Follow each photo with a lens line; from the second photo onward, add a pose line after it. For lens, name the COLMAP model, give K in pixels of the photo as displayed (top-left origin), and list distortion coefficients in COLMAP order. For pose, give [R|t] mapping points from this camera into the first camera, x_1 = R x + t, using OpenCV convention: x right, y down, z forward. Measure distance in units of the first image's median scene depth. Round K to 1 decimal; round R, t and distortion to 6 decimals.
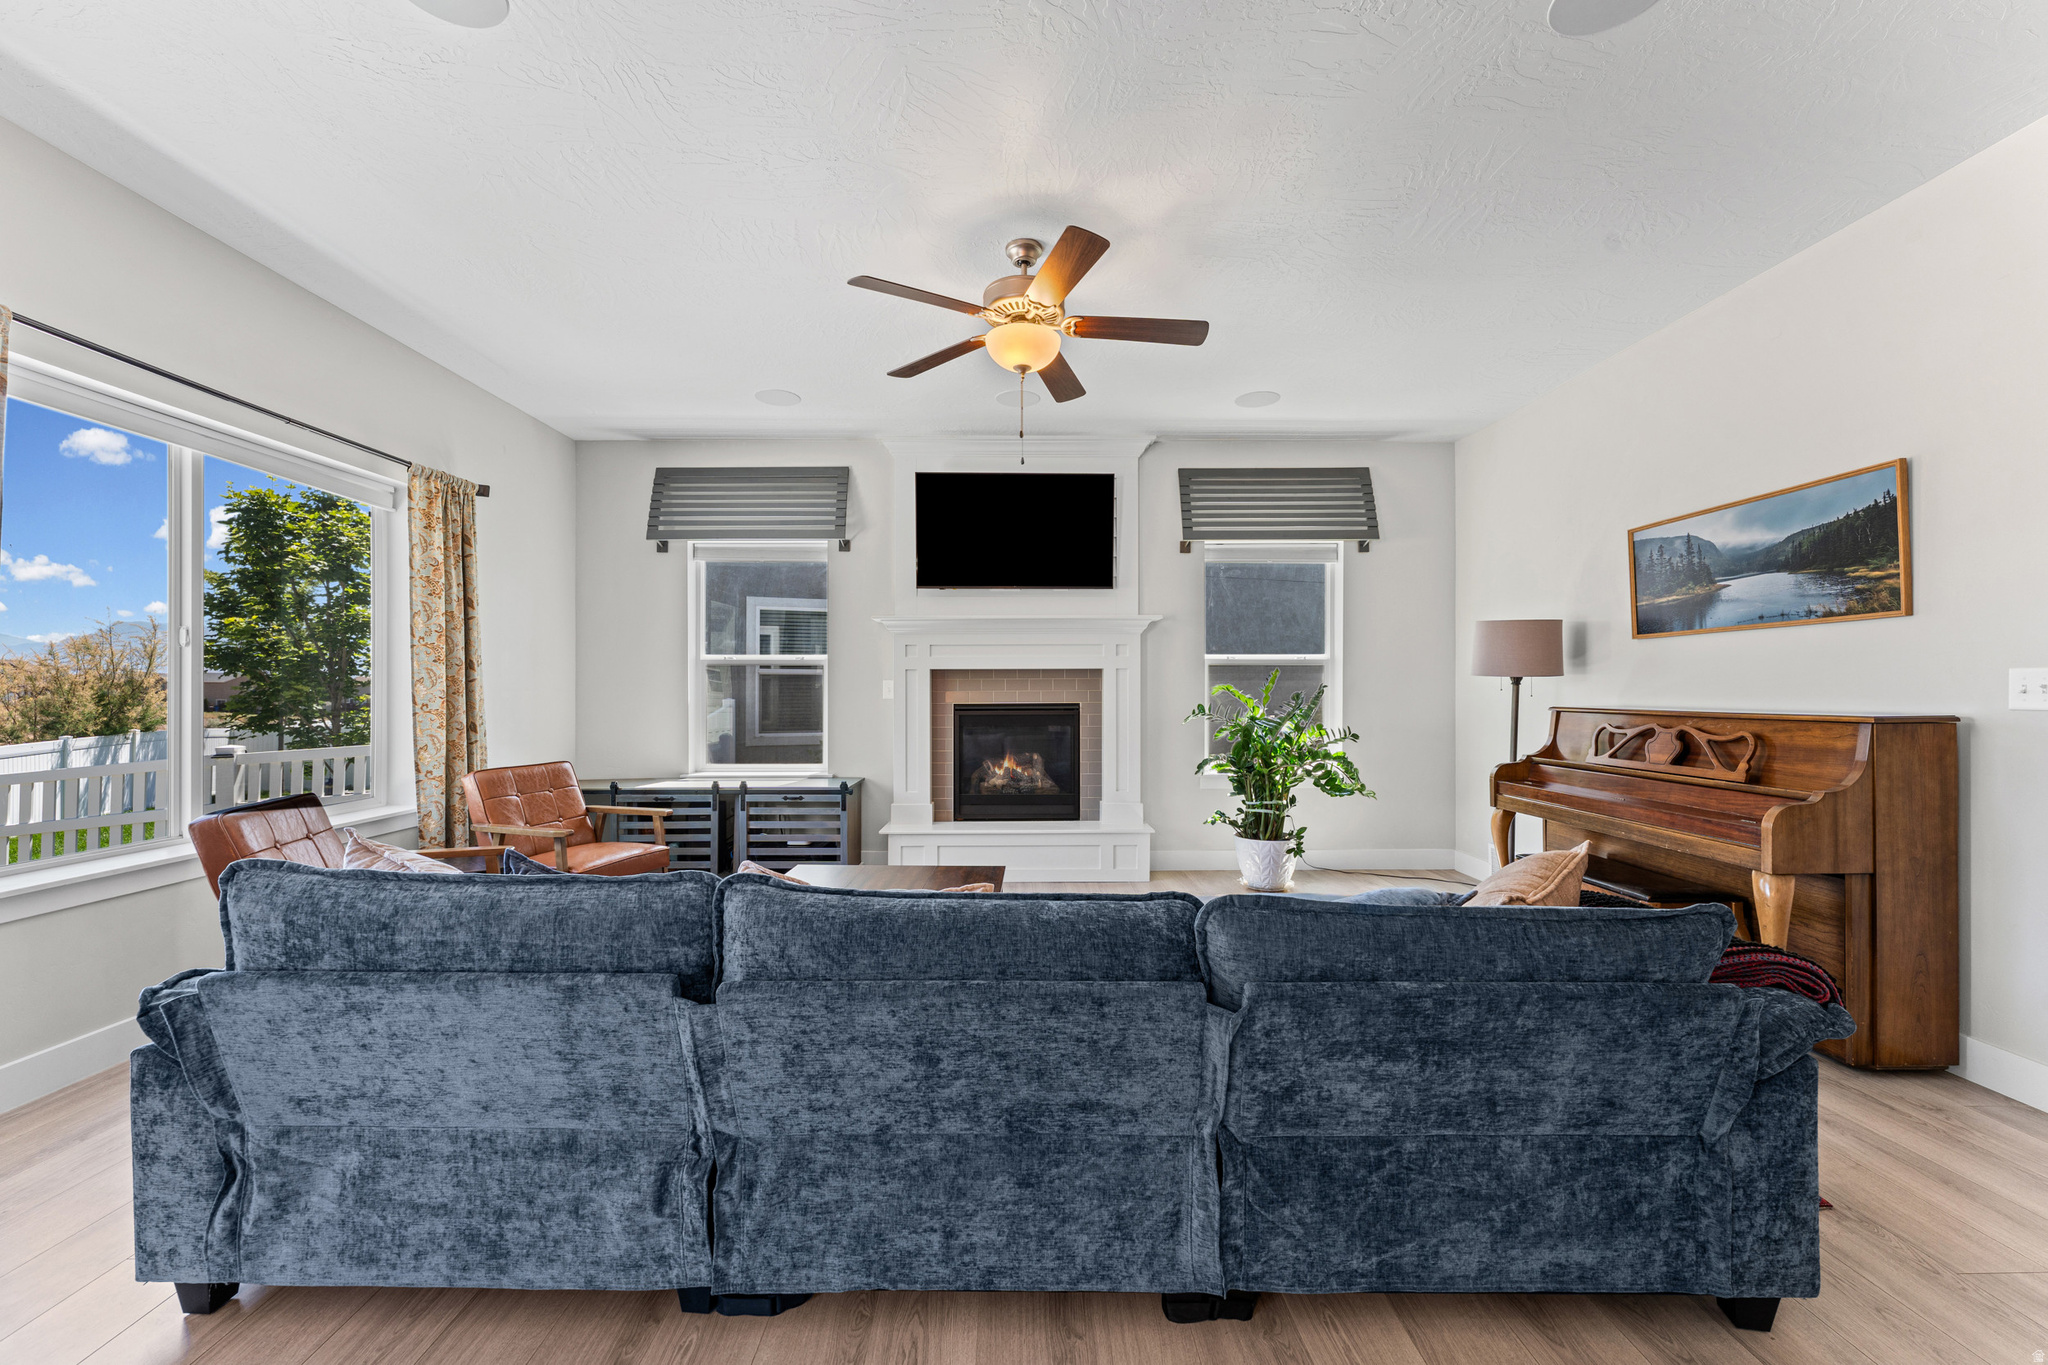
lens RADIAL K [[815.5, 0, 1018.3], [0, 815.5, 688.8], [0, 0, 1]] dist [0.000934, -0.000186]
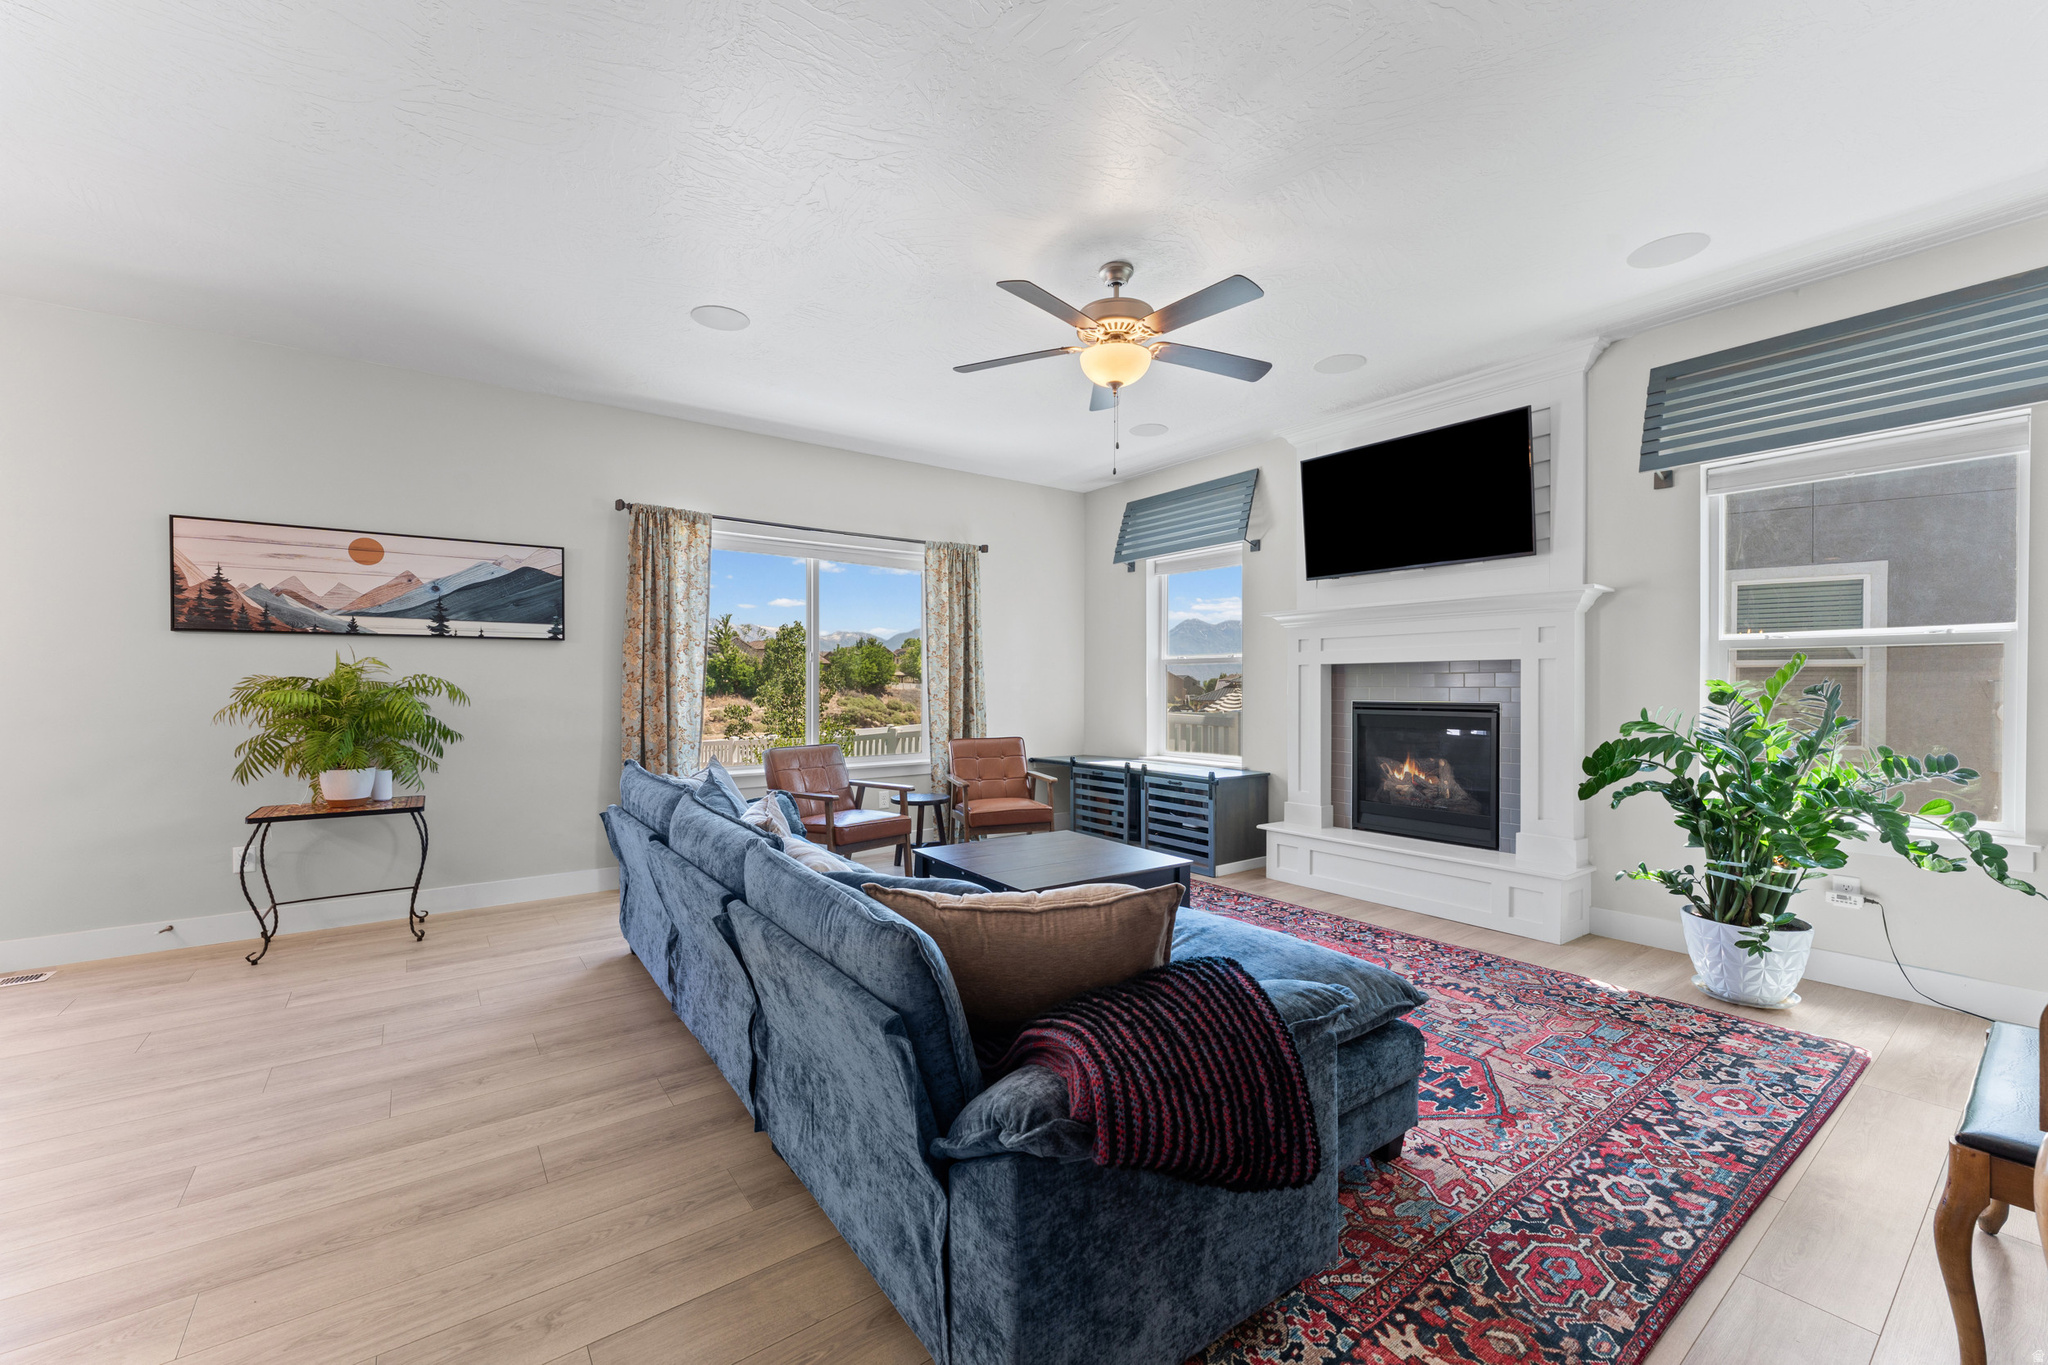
lens RADIAL K [[815.5, 0, 1017.1], [0, 815.5, 683.6], [0, 0, 1]] dist [0.000934, -0.000186]
pose [[0.585498, 0.000695, -0.810673, 0.585201], [-0.000914, 1.000000, 0.000197, -0.001938], [0.810673, 0.000626, 0.585499, 0.202215]]
